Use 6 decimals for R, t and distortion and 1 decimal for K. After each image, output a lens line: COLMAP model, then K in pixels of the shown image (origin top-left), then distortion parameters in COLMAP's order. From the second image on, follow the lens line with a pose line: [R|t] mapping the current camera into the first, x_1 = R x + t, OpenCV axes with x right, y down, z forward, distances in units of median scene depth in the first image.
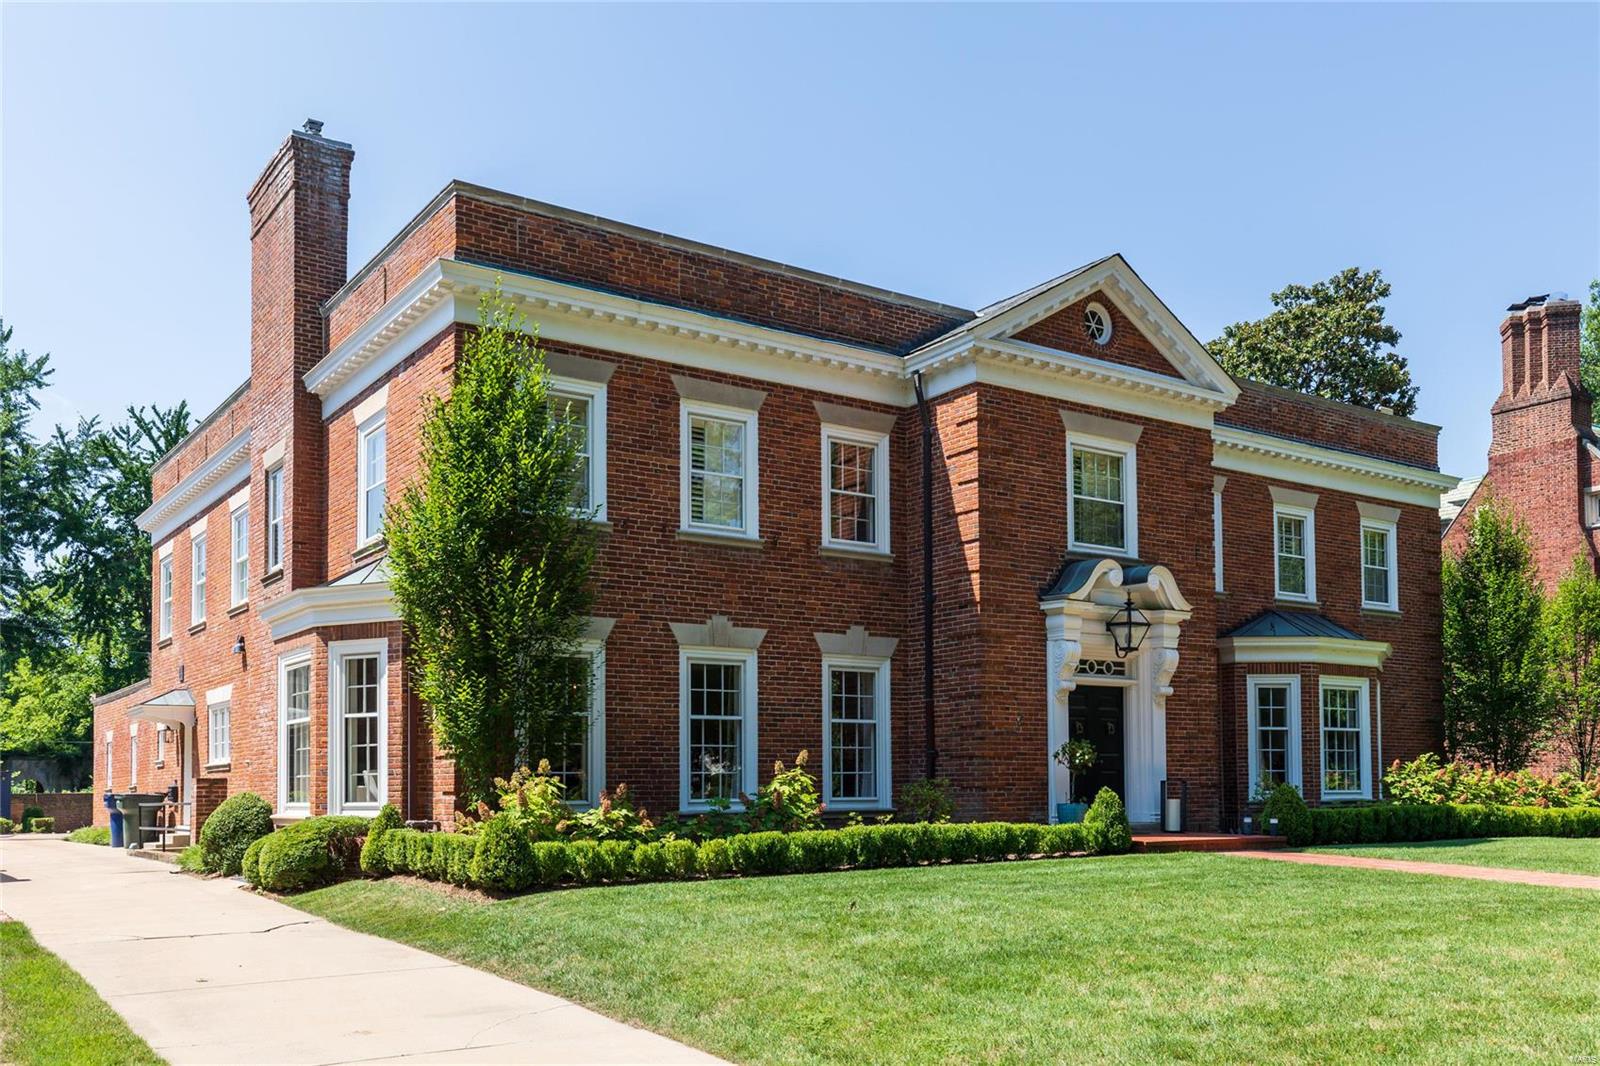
lens RADIAL K [[1359.1, 0, 797.6], [0, 1359.1, 538.3], [0, 0, 1]] dist [0.001709, 0.035028]
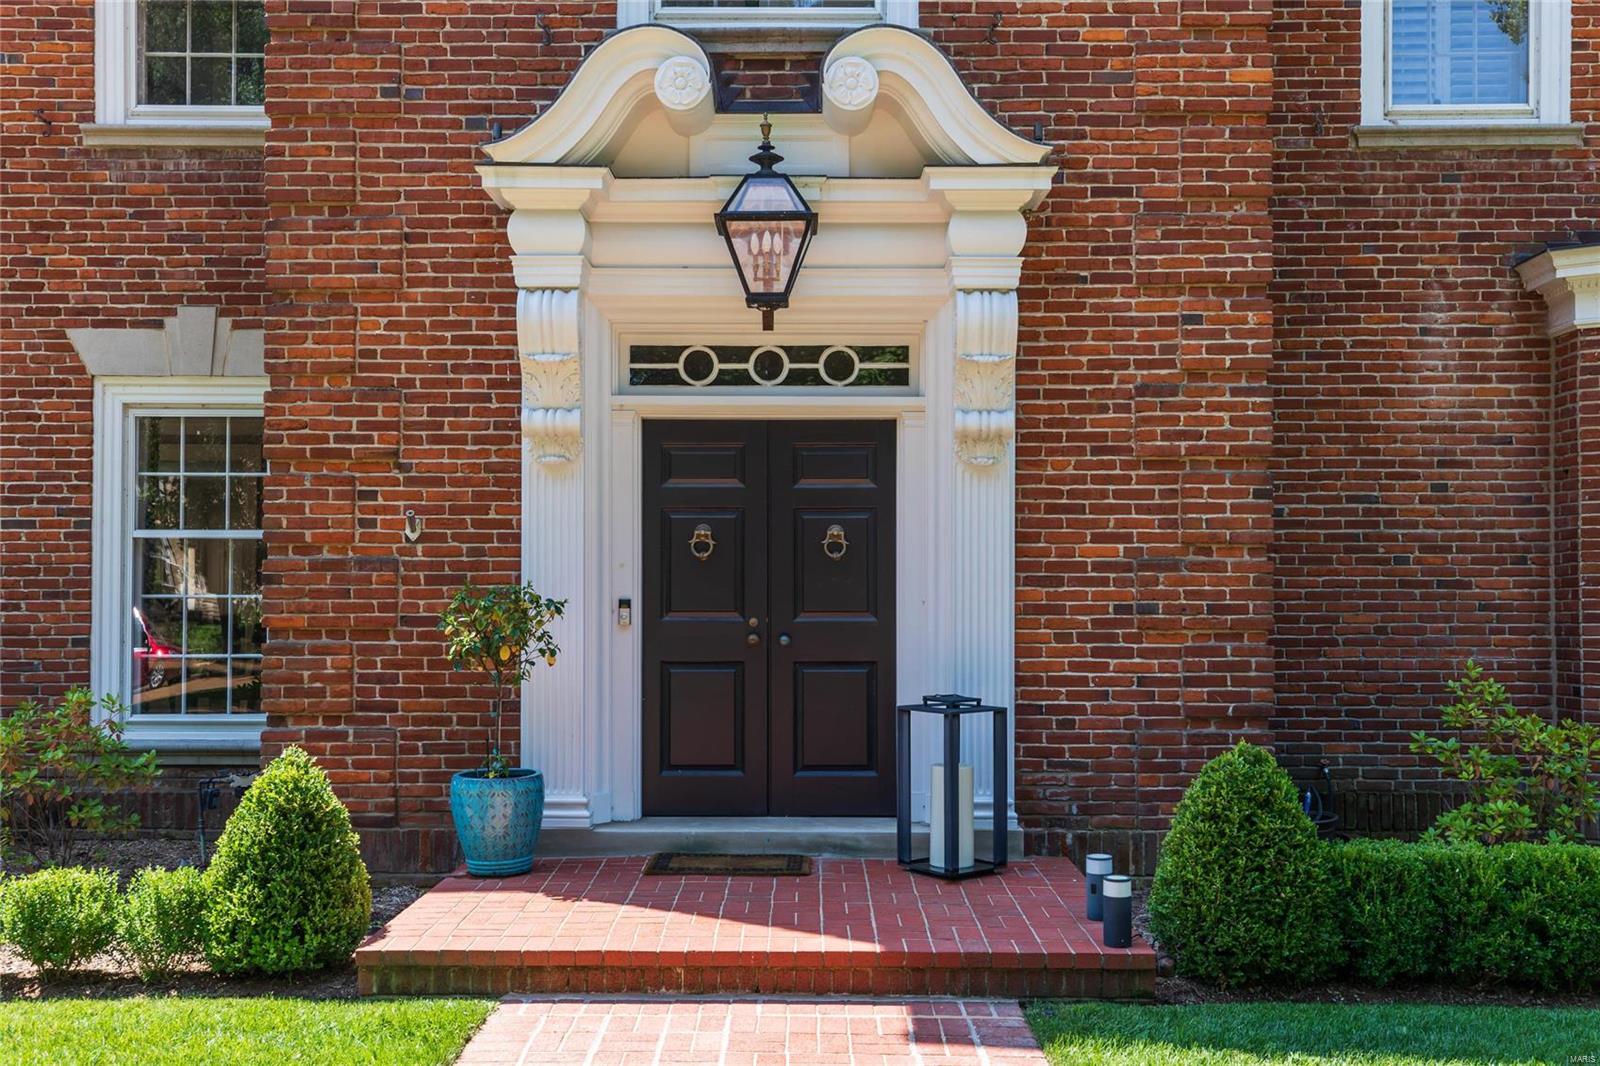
lens RADIAL K [[1494.4, 0, 809.8], [0, 1494.4, 516.8], [0, 0, 1]] dist [0.014625, 0.000000]
pose [[0.816866, -0.018020, -0.576545, 0.464283], [0.096140, 0.989785, 0.105277, 0.098273], [0.568759, -0.141426, 0.810254, 0.728282]]
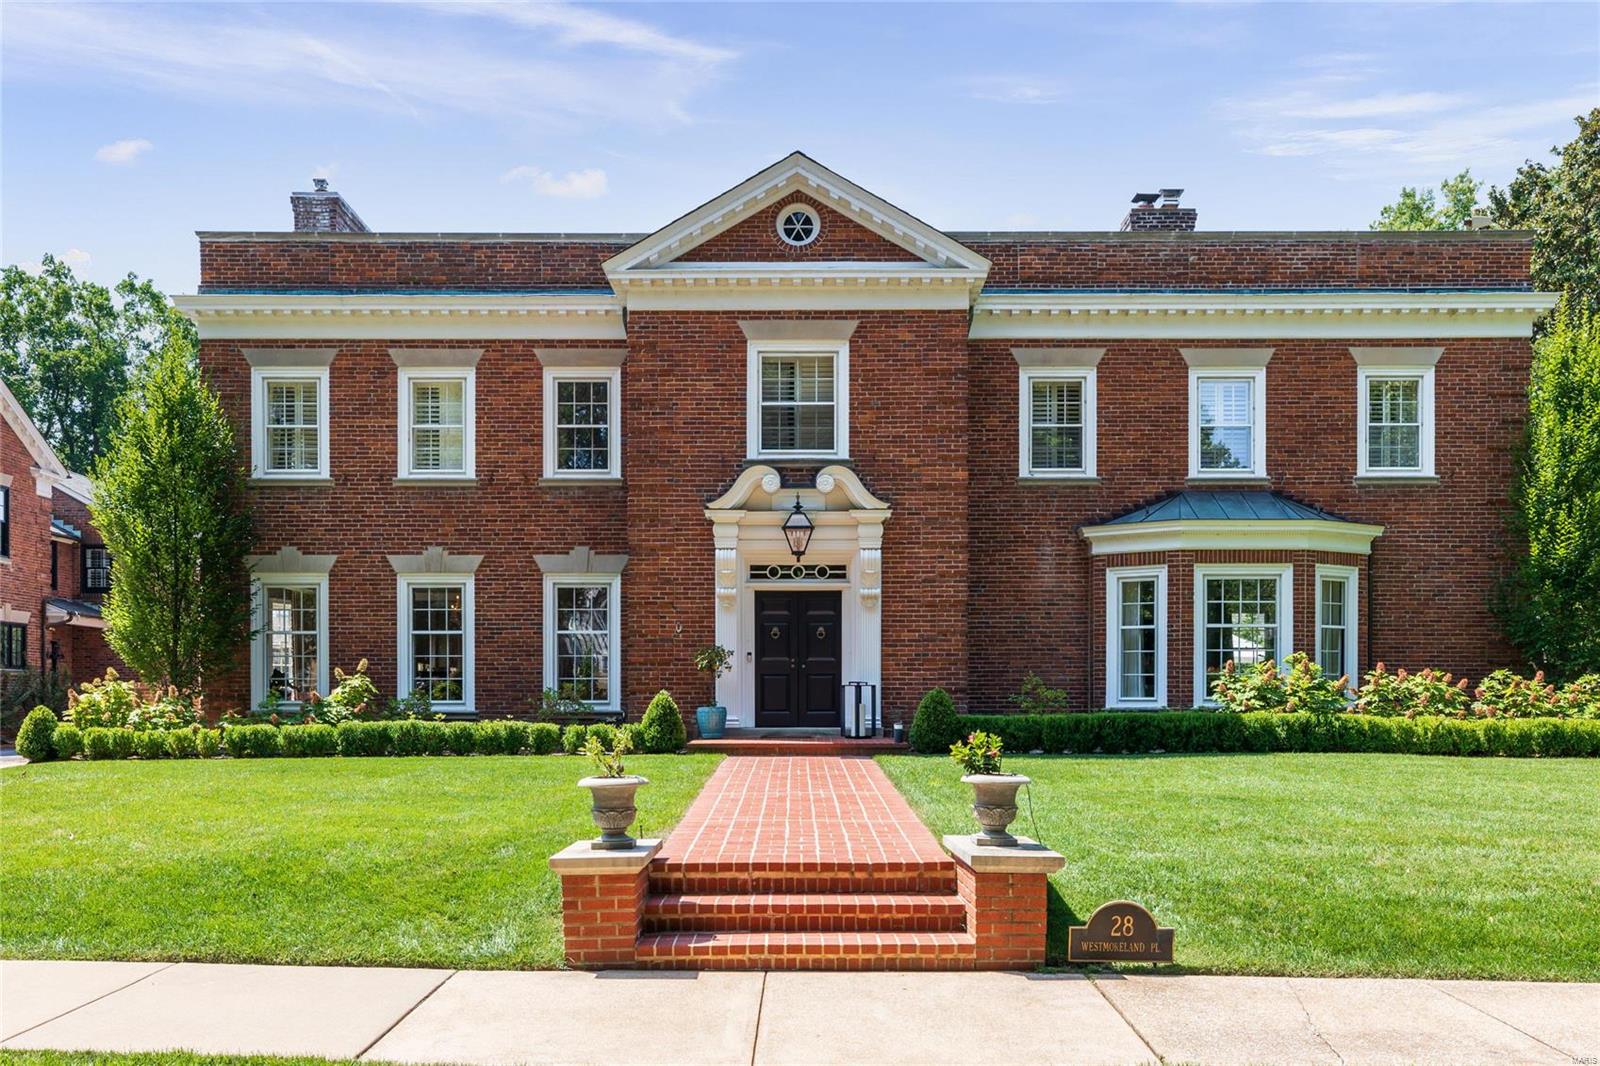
lens RADIAL K [[1365.3, 0, 838.0], [0, 1365.3, 500.7], [0, 0, 1]] dist [0.007578, -0.008822]
pose [[0.827642, -0.076112, -0.556072, 0.842391], [0.096826, 0.995270, 0.007886, 0.039286], [0.552842, -0.060369, 0.831097, 0.194782]]
